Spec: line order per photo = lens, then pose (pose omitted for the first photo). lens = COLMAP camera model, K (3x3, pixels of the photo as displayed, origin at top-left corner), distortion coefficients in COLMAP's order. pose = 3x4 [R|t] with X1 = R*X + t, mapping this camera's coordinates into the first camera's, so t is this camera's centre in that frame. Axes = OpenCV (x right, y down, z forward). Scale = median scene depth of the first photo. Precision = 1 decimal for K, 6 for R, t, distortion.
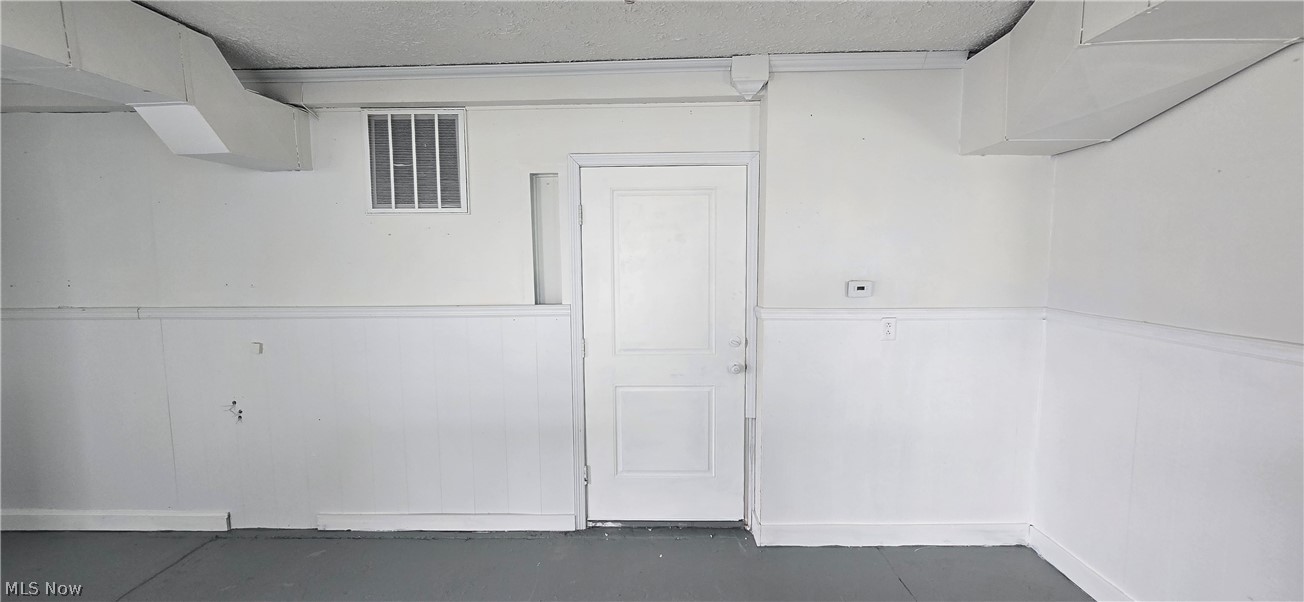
lens RADIAL K [[519.0, 0, 652.0], [0, 519.0, 301.0], [0, 0, 1]] dist [0.000889, 0.000108]
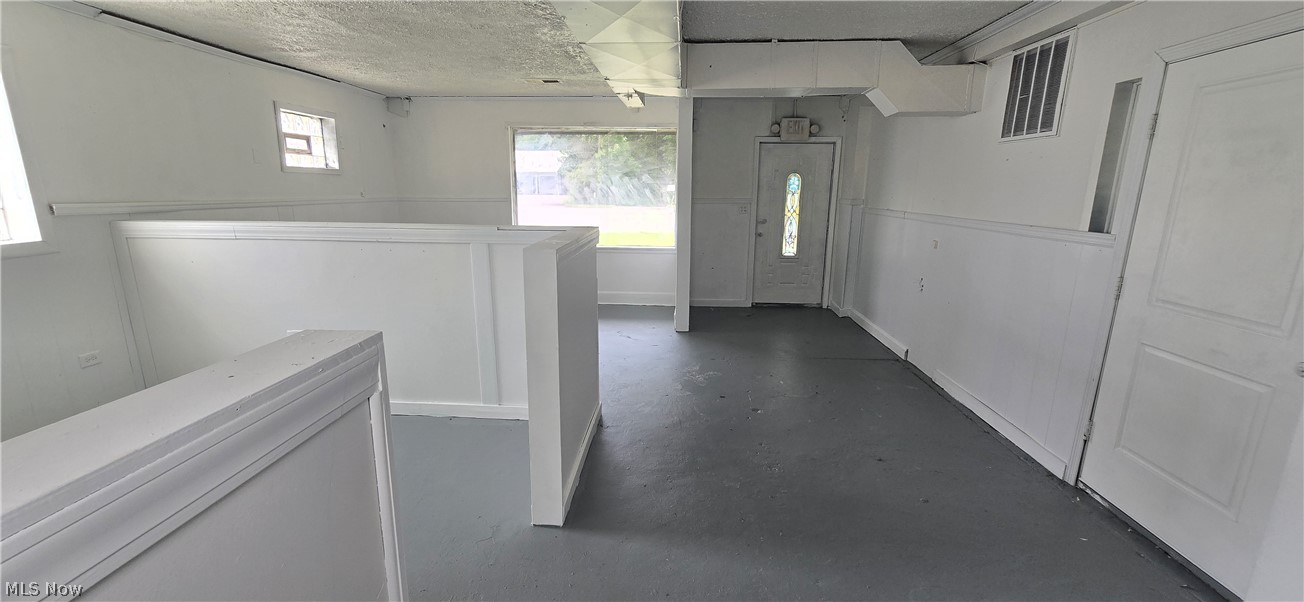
lens RADIAL K [[536.8, 0, 636.6], [0, 536.8, 313.5], [0, 0, 1]] dist [-0.023372, 0.000040]
pose [[-0.065462, 0.234706, -0.969860, 0.765316], [-0.099733, 0.965539, 0.240392, 0.002575], [0.992858, 0.112464, -0.039798, 0.250974]]
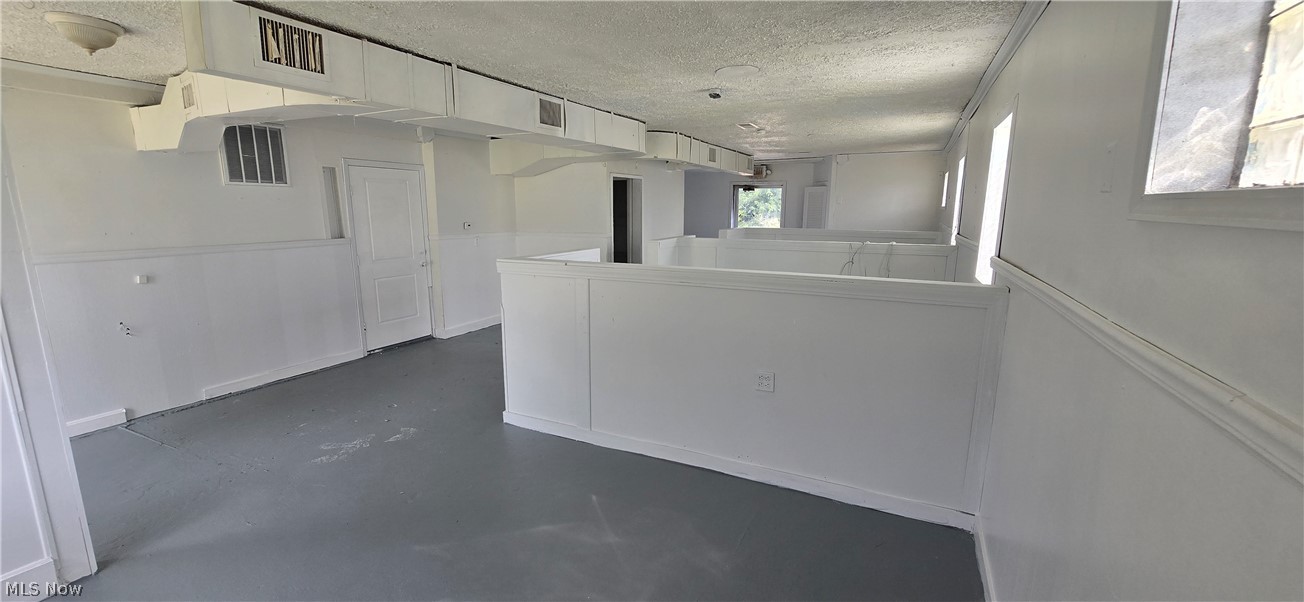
lens RADIAL K [[519.0, 0, 652.0], [0, 519.0, 301.0], [0, 0, 1]] dist [0.000889, 0.000108]
pose [[0.425676, -0.151950, 0.892027, -1.405776], [0.073954, 0.988344, 0.133065, 0.063401], [-0.901849, 0.009327, 0.431951, -0.810876]]
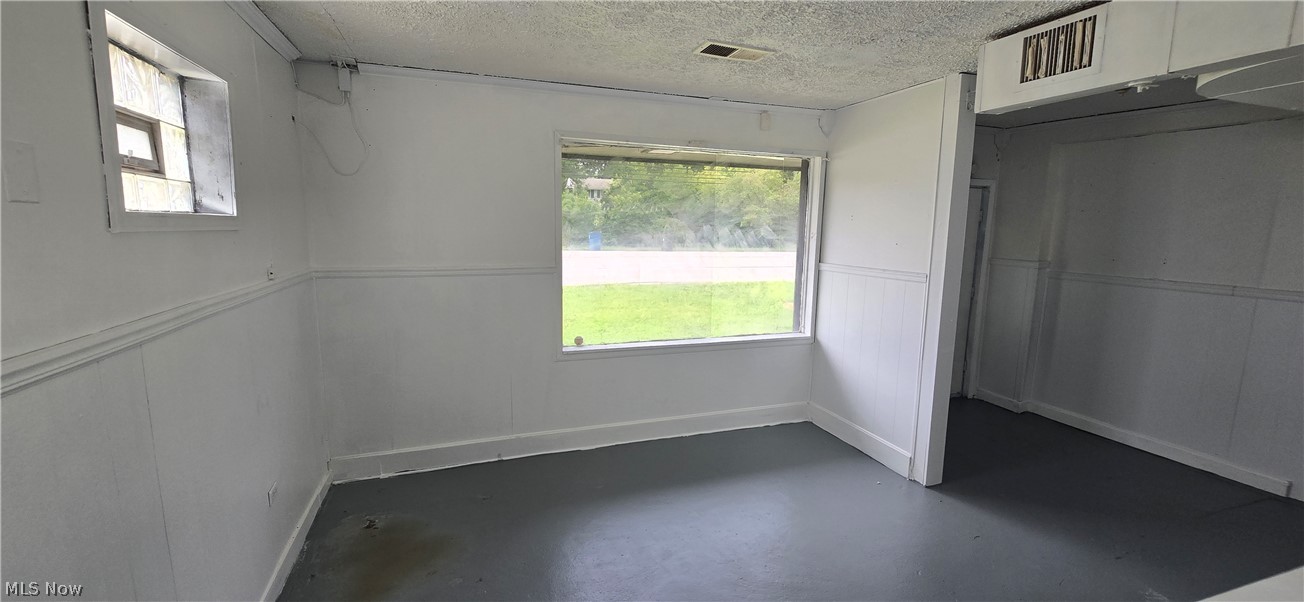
lens RADIAL K [[557.7, 0, 652.0], [0, 557.7, 301.0], [0, 0, 1]] dist [-0.000701, -0.000088]
pose [[0.355081, 0.141699, -0.924034, -0.257777], [-0.103039, 0.988355, 0.111968, 0.039581], [0.929140, 0.055454, 0.365547, -0.712229]]
